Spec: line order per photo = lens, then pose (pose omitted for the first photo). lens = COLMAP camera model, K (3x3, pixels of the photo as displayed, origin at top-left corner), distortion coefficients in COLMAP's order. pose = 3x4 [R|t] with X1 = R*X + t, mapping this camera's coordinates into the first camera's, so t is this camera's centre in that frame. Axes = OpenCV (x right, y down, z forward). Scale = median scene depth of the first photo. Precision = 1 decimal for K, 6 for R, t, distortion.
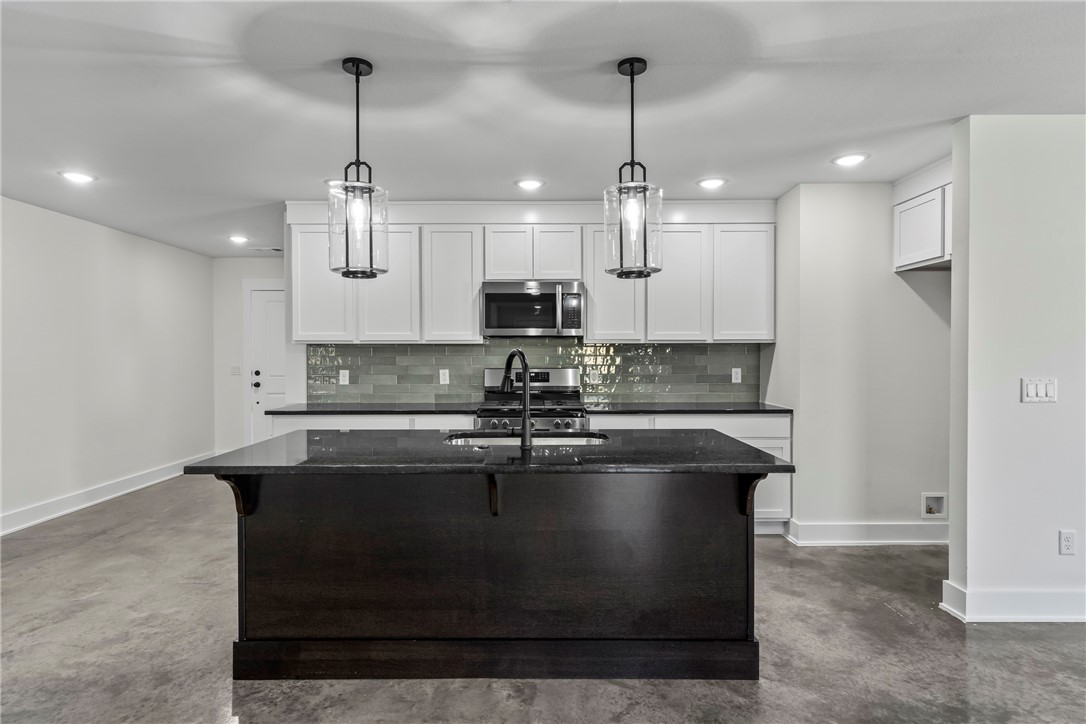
lens RADIAL K [[591.8, 0, 537.9], [0, 591.8, 360.0], [0, 0, 1]] dist [0.002536, 0.001488]
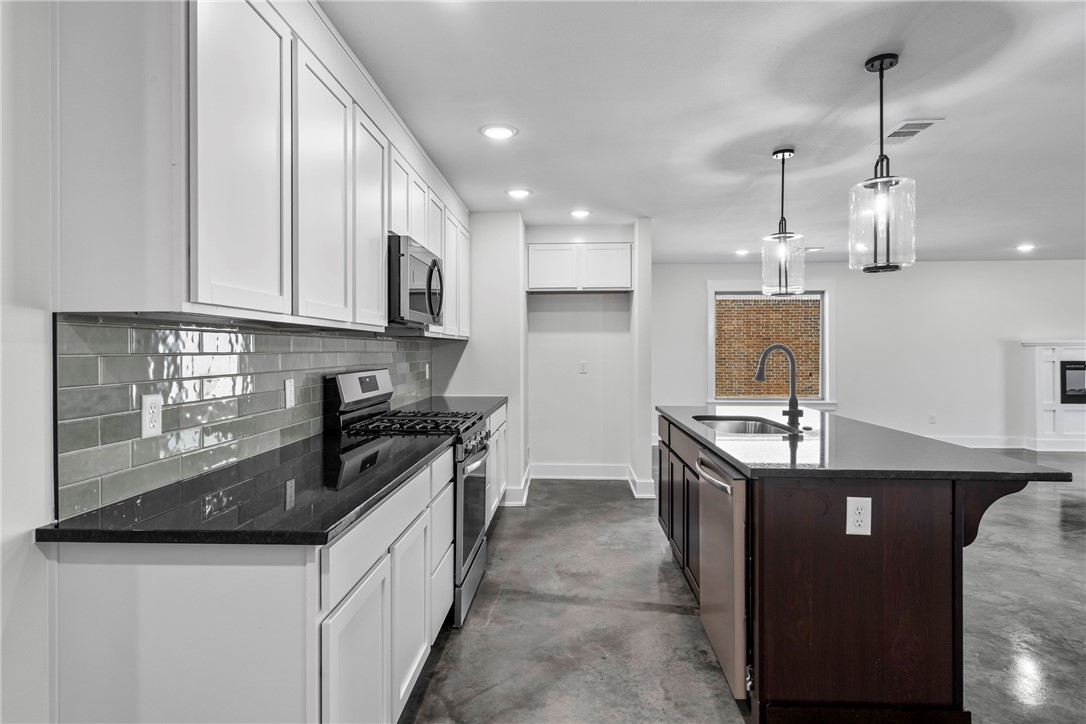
lens RADIAL K [[591.8, 0, 538.6], [0, 591.8, 348.8], [0, 0, 1]] dist [0.002536, 0.001488]
pose [[0.052650, 0.002480, 0.998610, -0.729650], [0.011229, 0.999932, -0.003075, -0.006922], [-0.998550, 0.011375, 0.052618, 0.834815]]
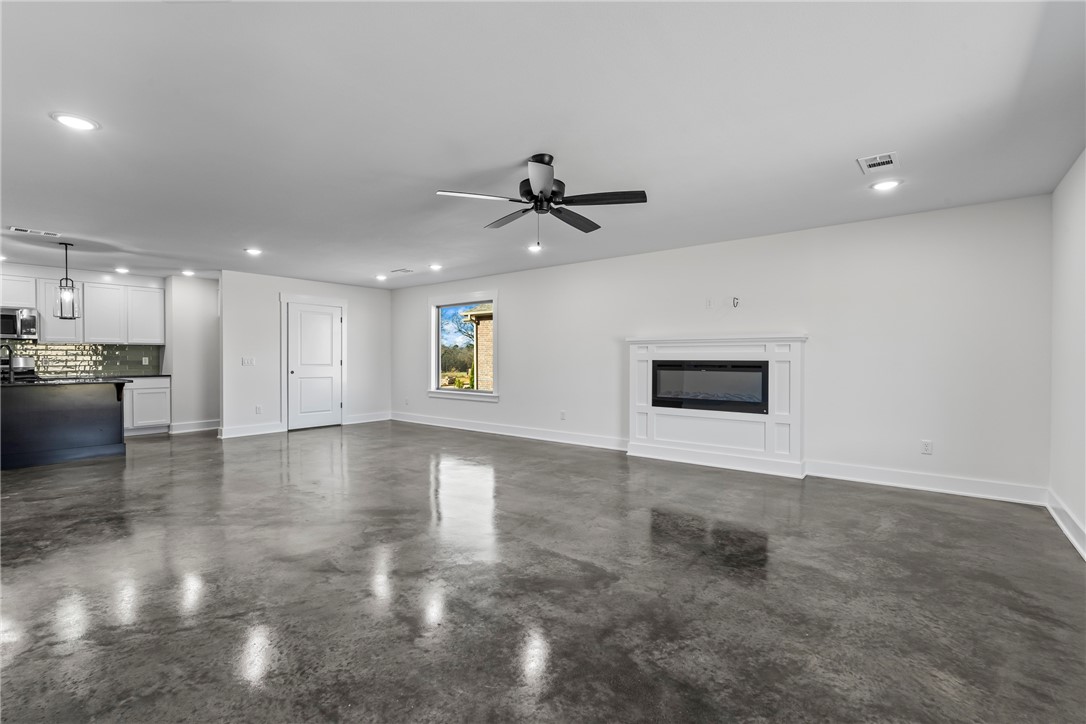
lens RADIAL K [[495.7, 0, 544.6], [0, 495.7, 363.7], [0, 0, 1]] dist [-0.005050, 0.002016]
pose [[0.626272, -0.007766, 0.779566, -0.138183], [0.007363, 0.999965, 0.004047, 0.042861], [-0.779570, 0.003206, 0.626307, -1.227068]]
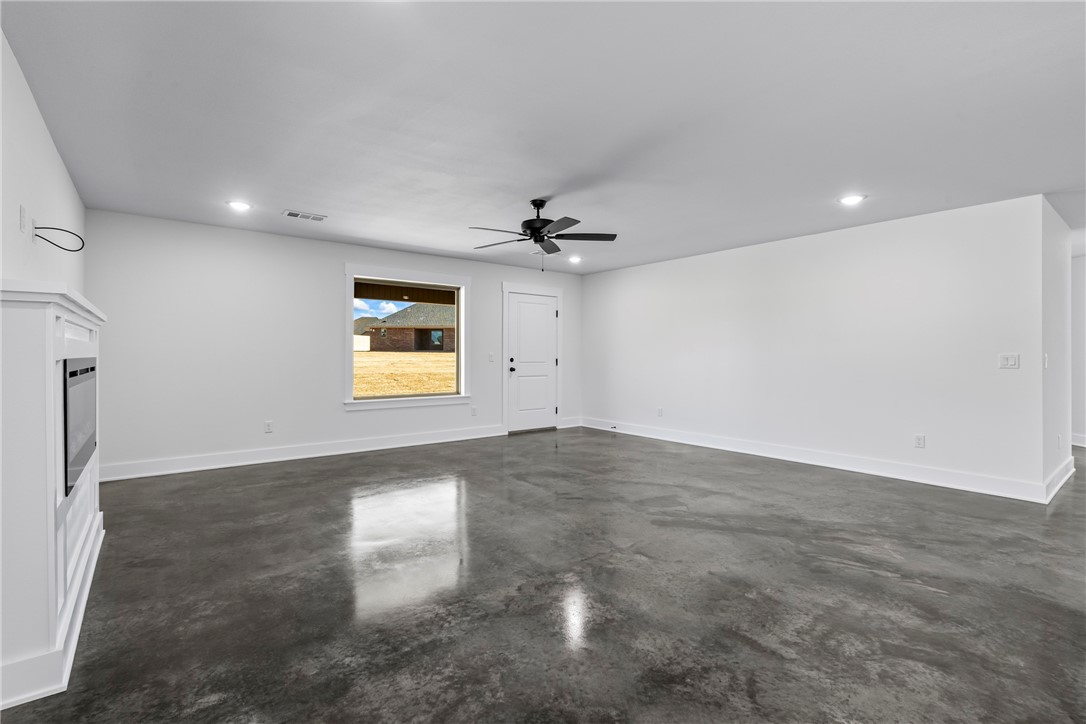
lens RADIAL K [[495.7, 0, 535.8], [0, 495.7, 357.2], [0, 0, 1]] dist [-0.005050, 0.002016]
pose [[-0.789390, 0.004864, -0.613872, 1.042055], [-0.007326, 0.999823, 0.017342, 0.027283], [0.613848, 0.018186, -0.789215, 0.011064]]
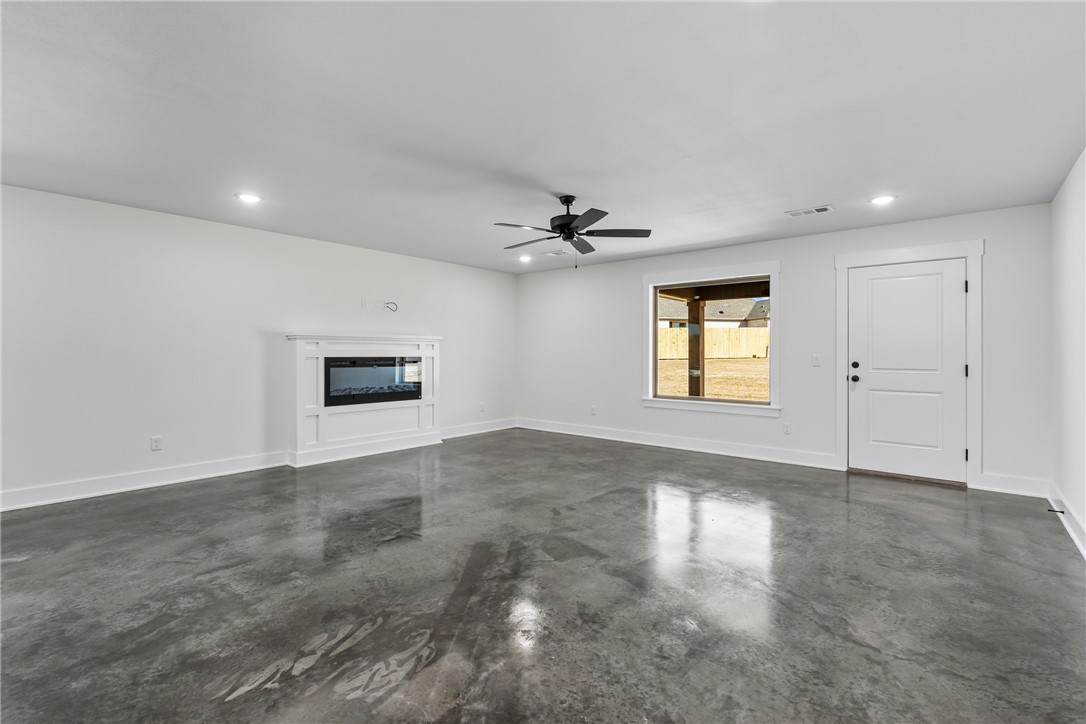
lens RADIAL K [[495.7, 0, 537.3], [0, 495.7, 350.6], [0, 0, 1]] dist [-0.005050, 0.002016]
pose [[-0.761712, 0.005267, 0.647895, -0.125280], [0.007009, 0.999975, 0.000111, 0.027905], [-0.647878, 0.004625, -0.761730, -0.003056]]
